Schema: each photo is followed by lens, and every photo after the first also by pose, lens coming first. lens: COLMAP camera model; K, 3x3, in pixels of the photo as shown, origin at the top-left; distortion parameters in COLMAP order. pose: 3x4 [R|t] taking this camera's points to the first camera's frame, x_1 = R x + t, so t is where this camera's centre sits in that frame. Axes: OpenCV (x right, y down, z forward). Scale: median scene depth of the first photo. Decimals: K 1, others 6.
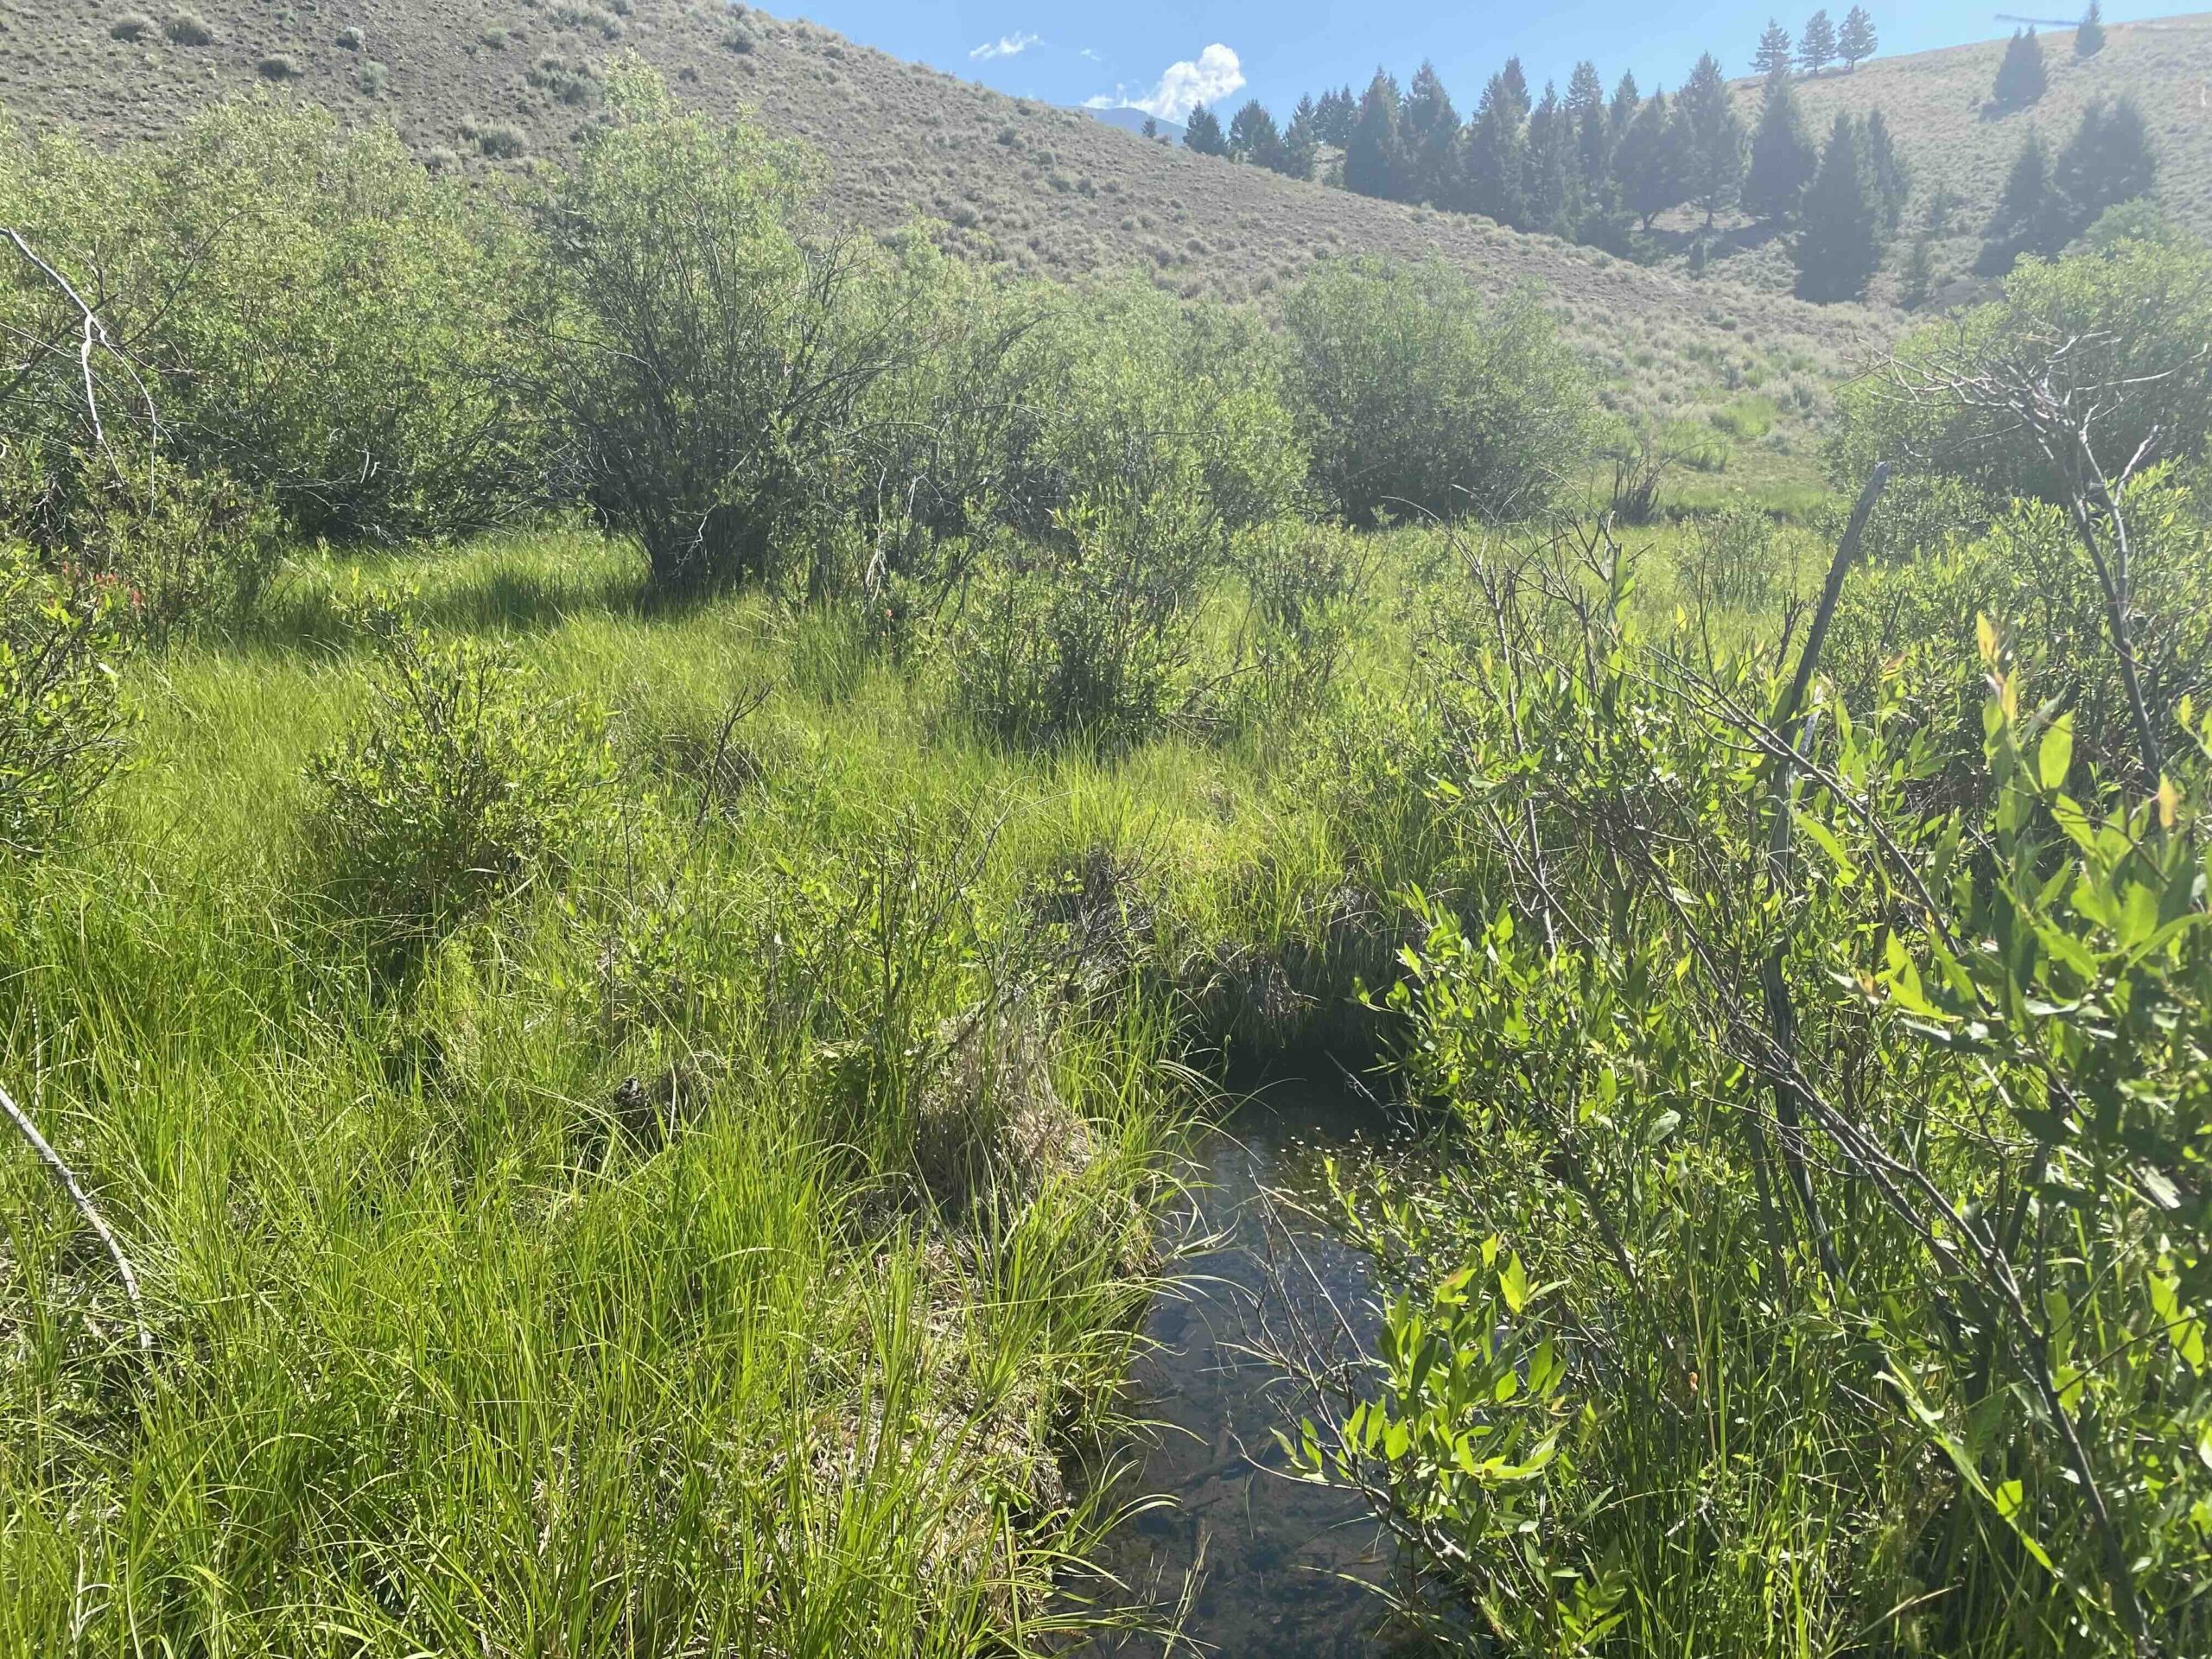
lens RADIAL K [[1769.0, 0, 1099.0], [0, 1769.0, 820.3], [0, 0, 1]] dist [0.000636, -0.007661]
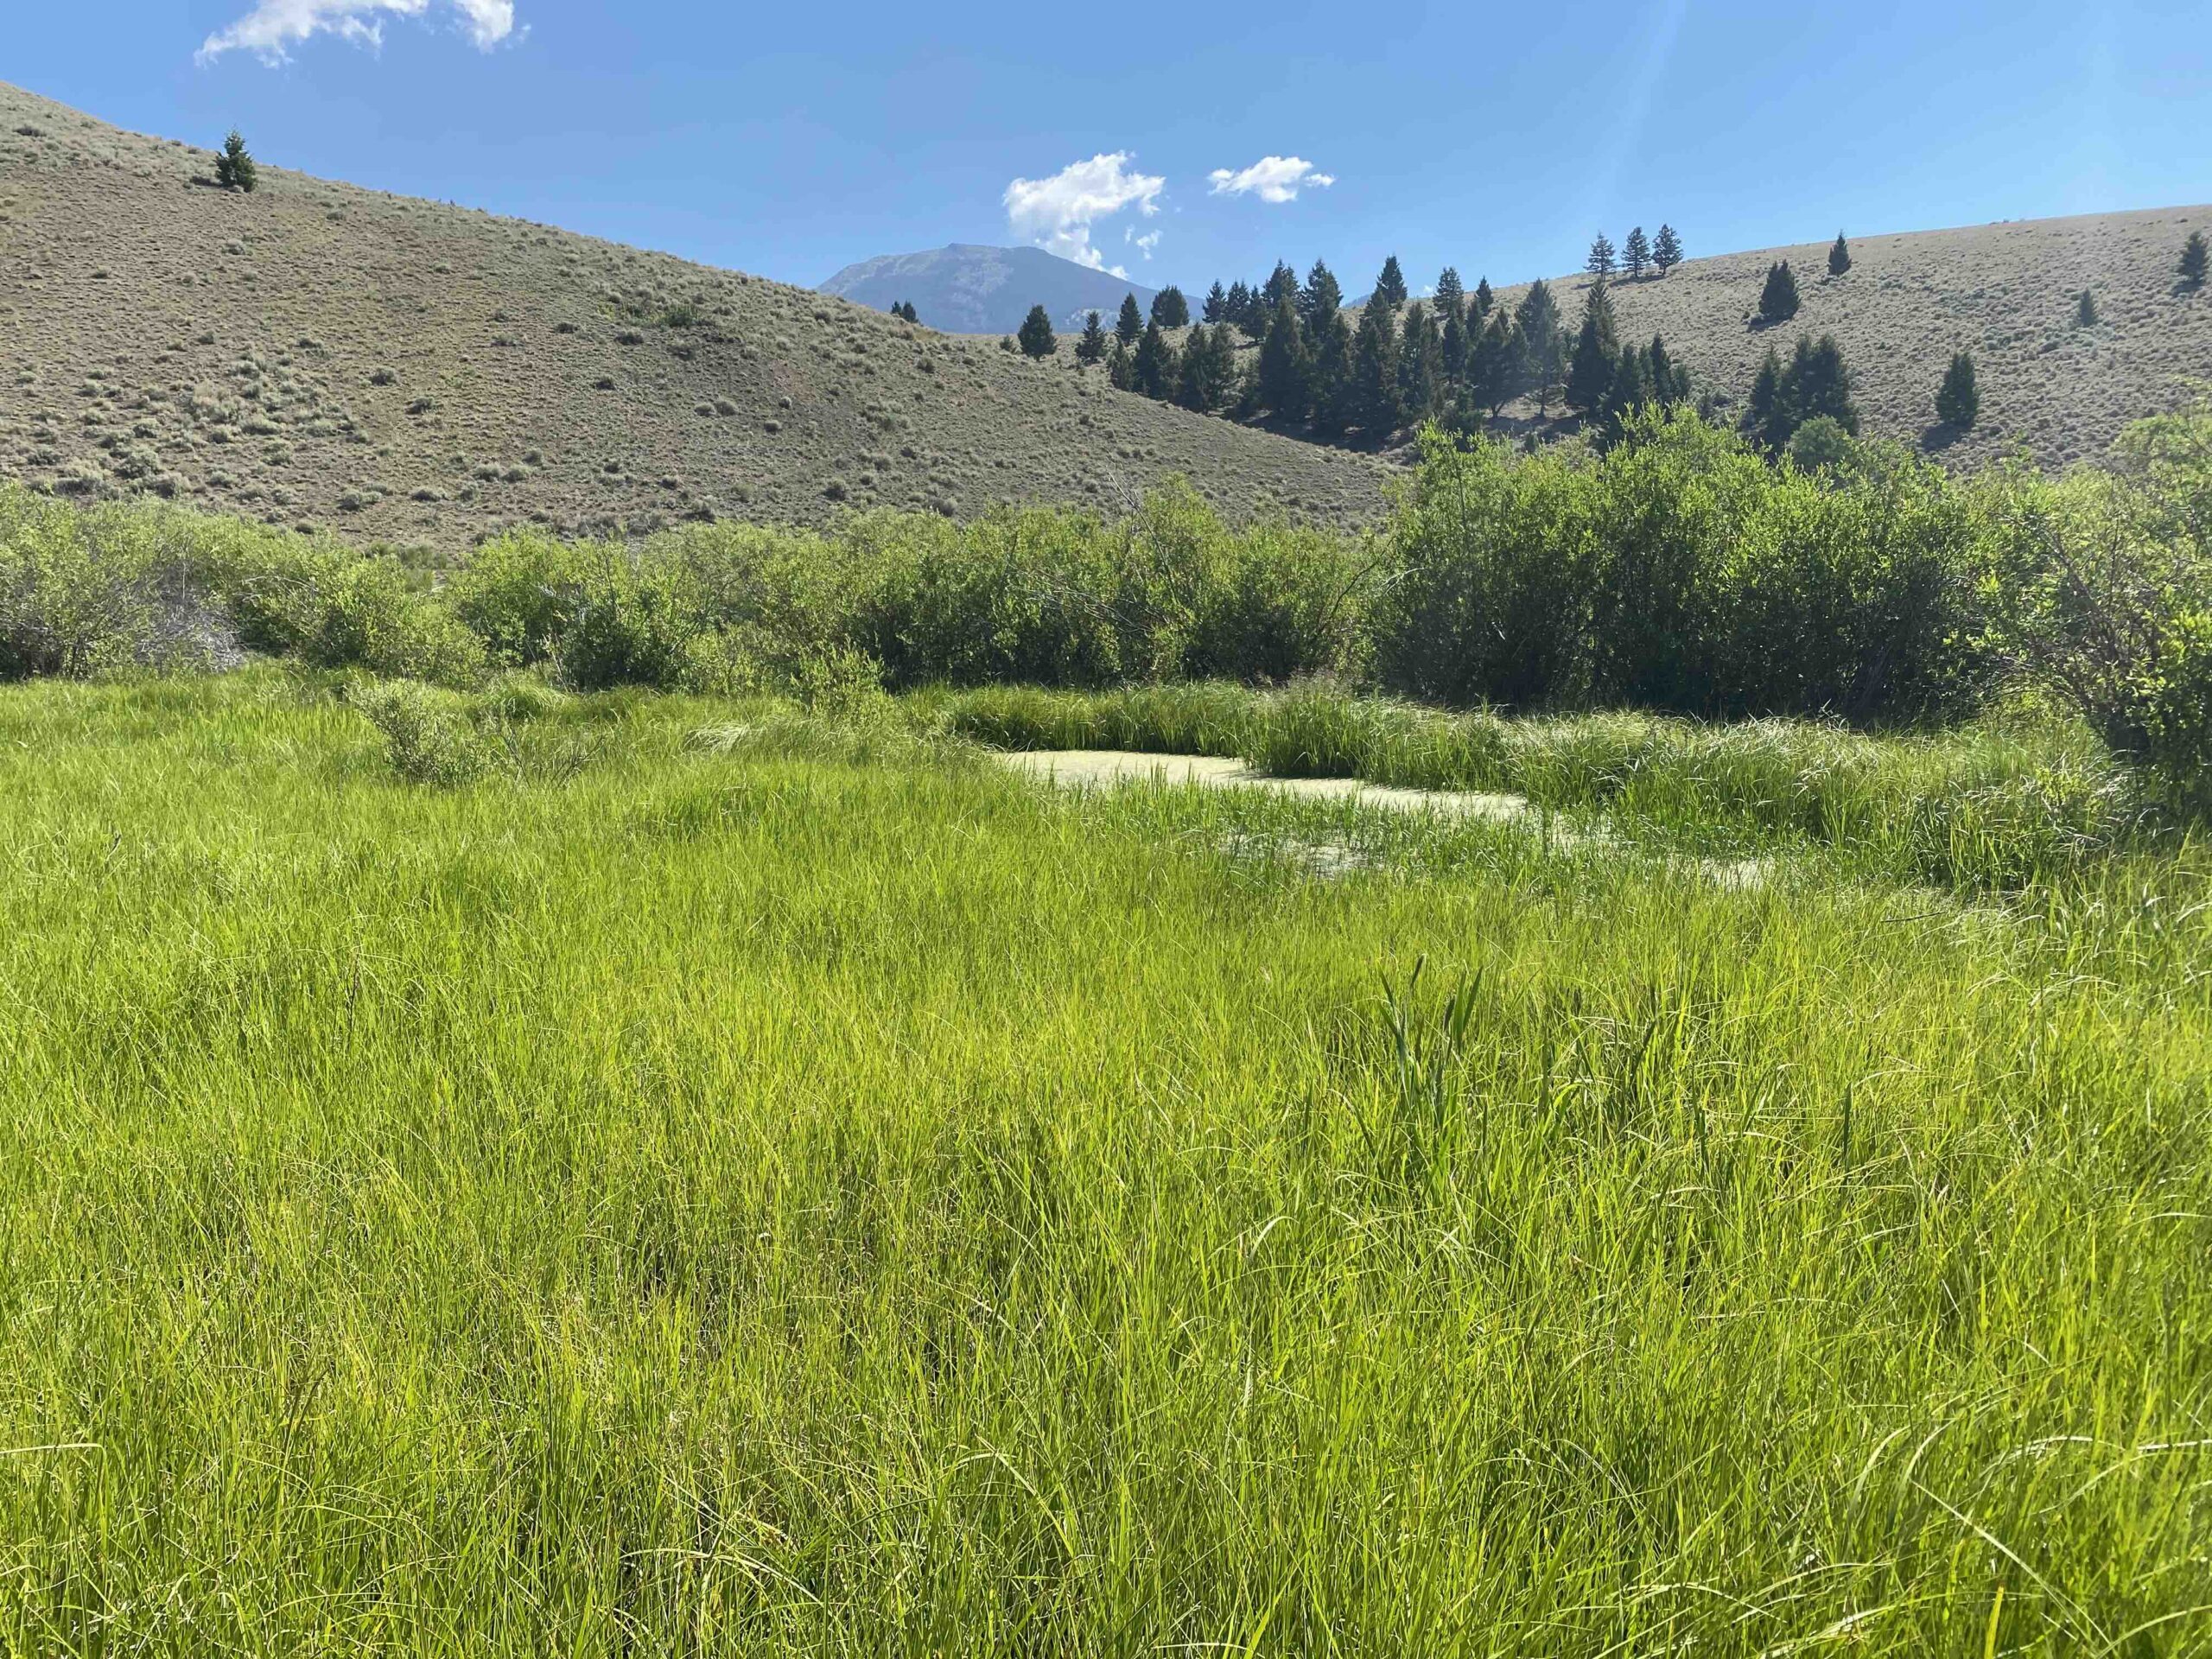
lens RADIAL K [[1769.0, 0, 1095.4], [0, 1769.0, 842.8], [0, 0, 1]] dist [0.000636, -0.007661]
pose [[0.998535, -0.011620, 0.052847, -0.050136], [0.014429, 0.998485, -0.053094, 0.038531], [-0.052150, 0.053779, 0.997190, -0.241992]]
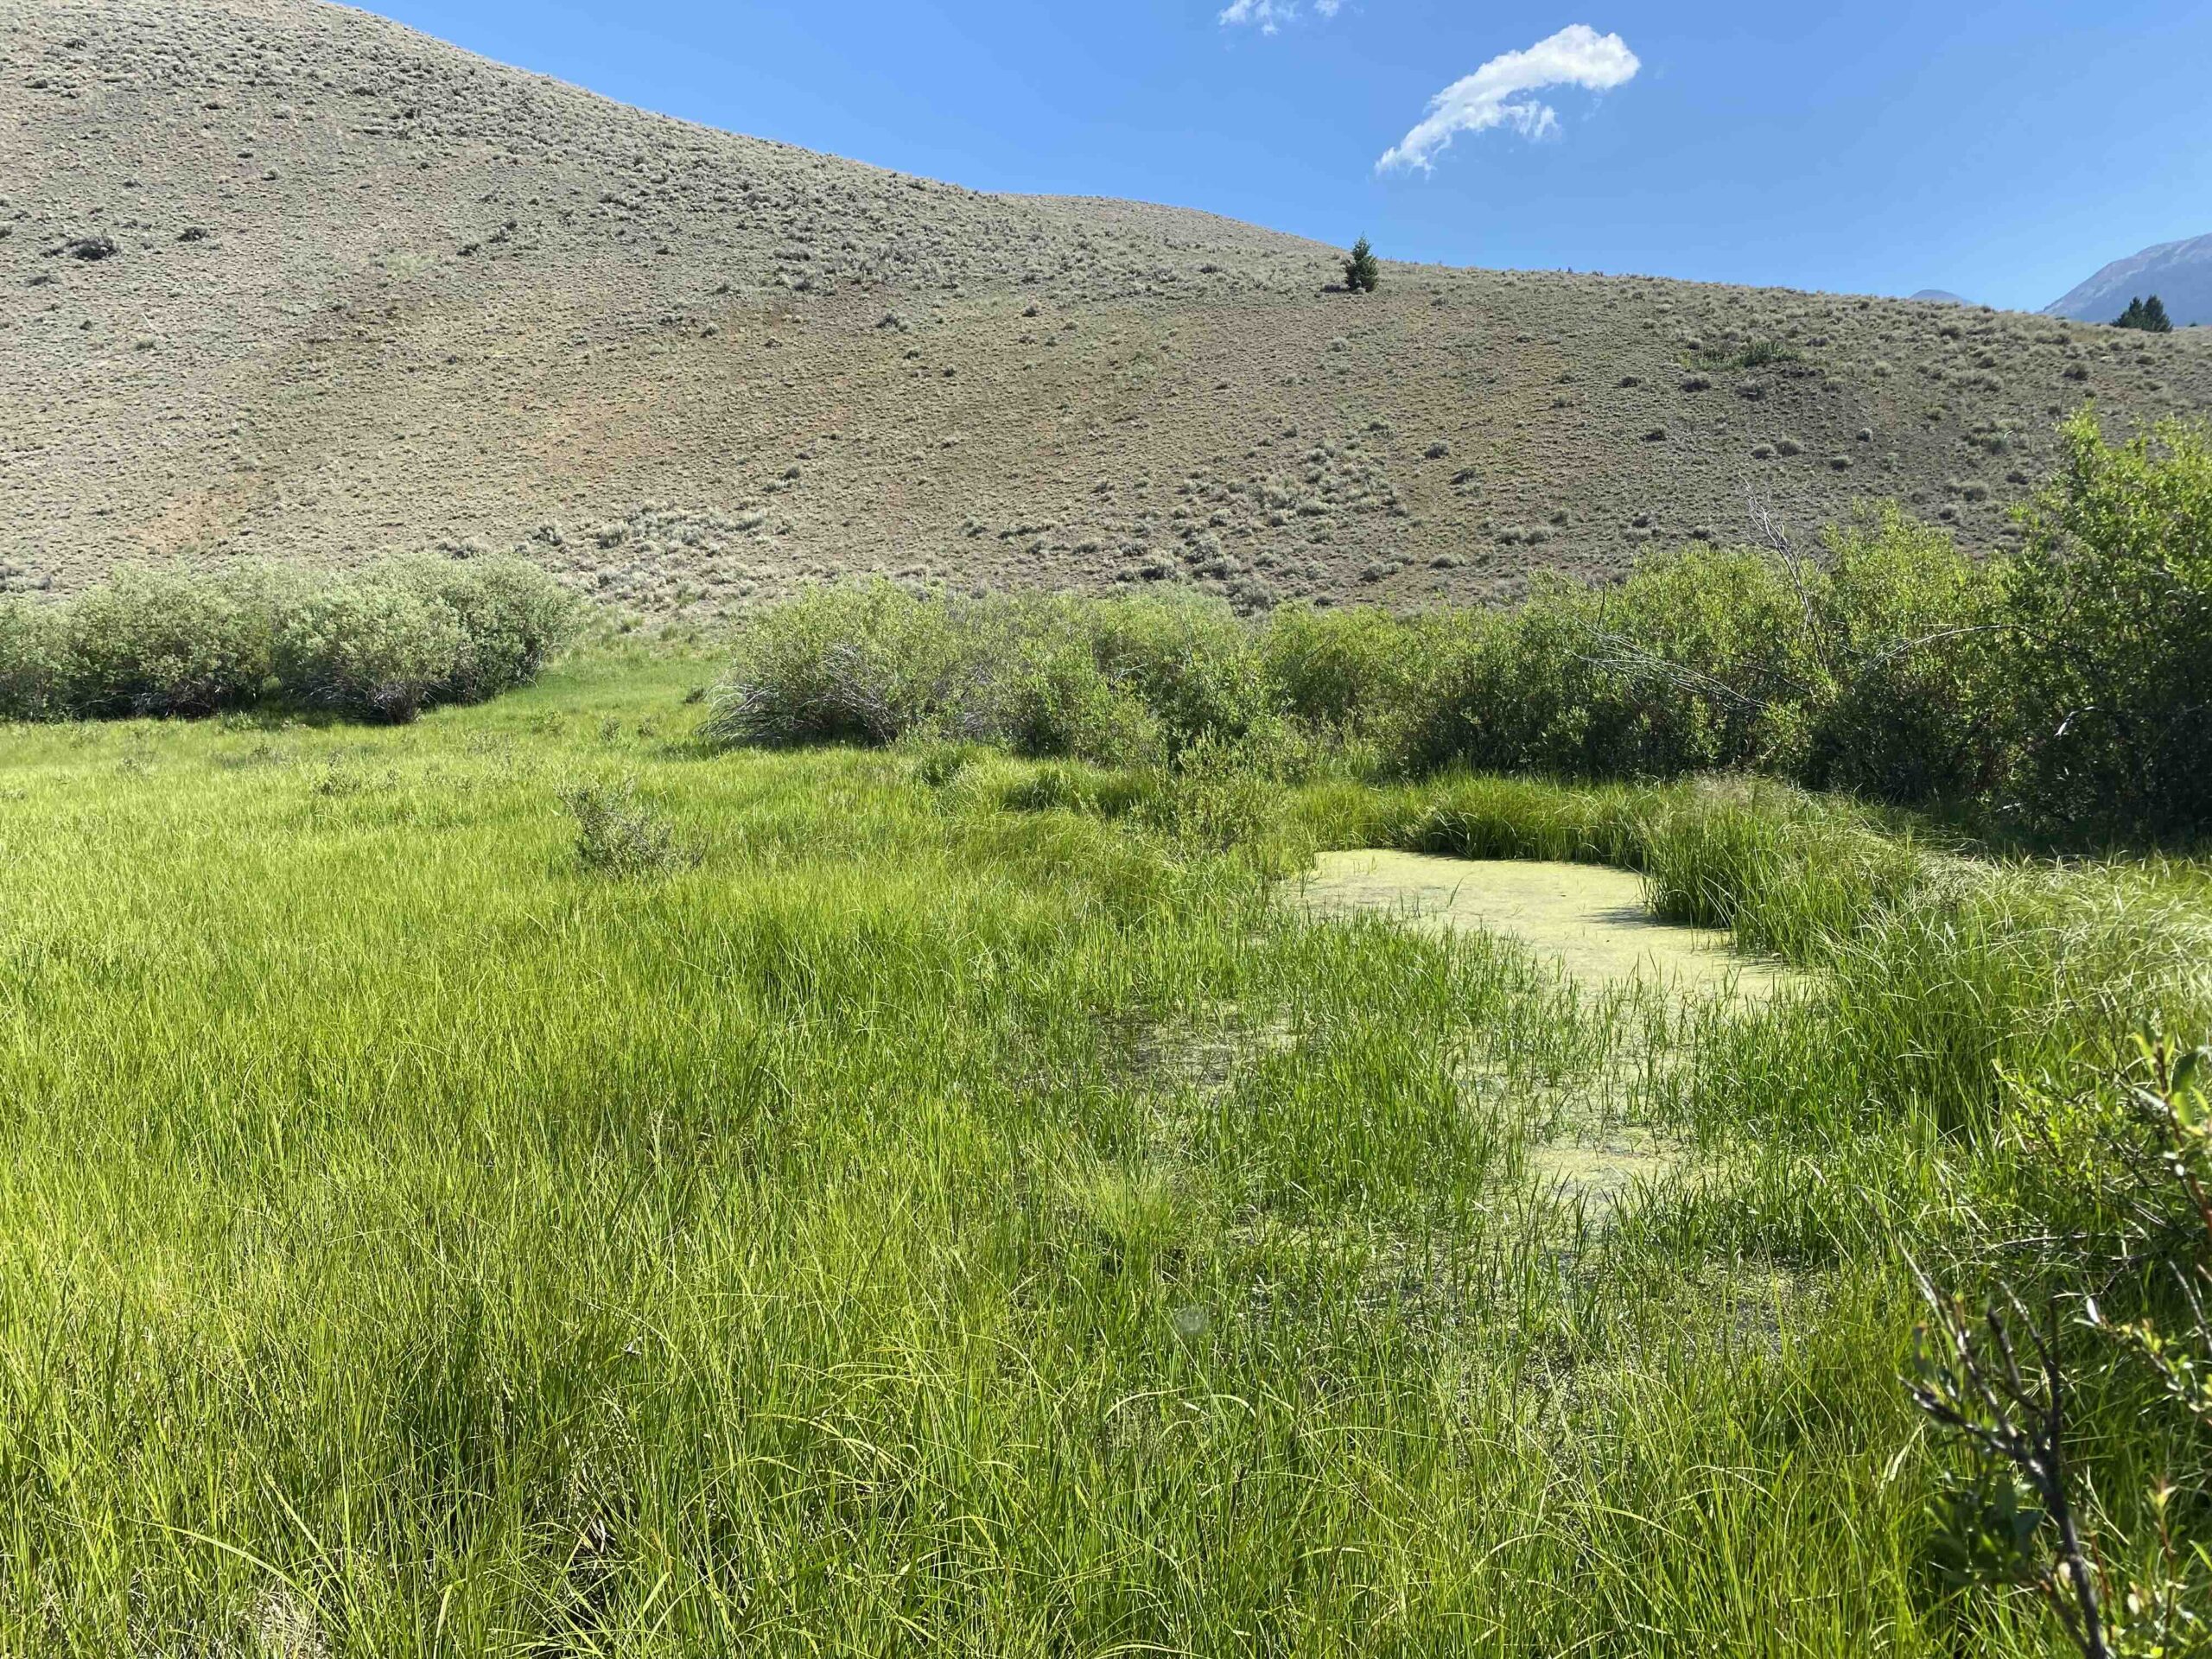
lens RADIAL K [[1769.0, 0, 1033.7], [0, 1769.0, 823.7], [0, 0, 1]] dist [0.000636, -0.007661]
pose [[0.809456, 0.025619, -0.586621, -0.014079], [-0.081896, 0.994209, -0.069586, 0.033460], [0.581441, 0.104369, 0.806866, -0.220872]]
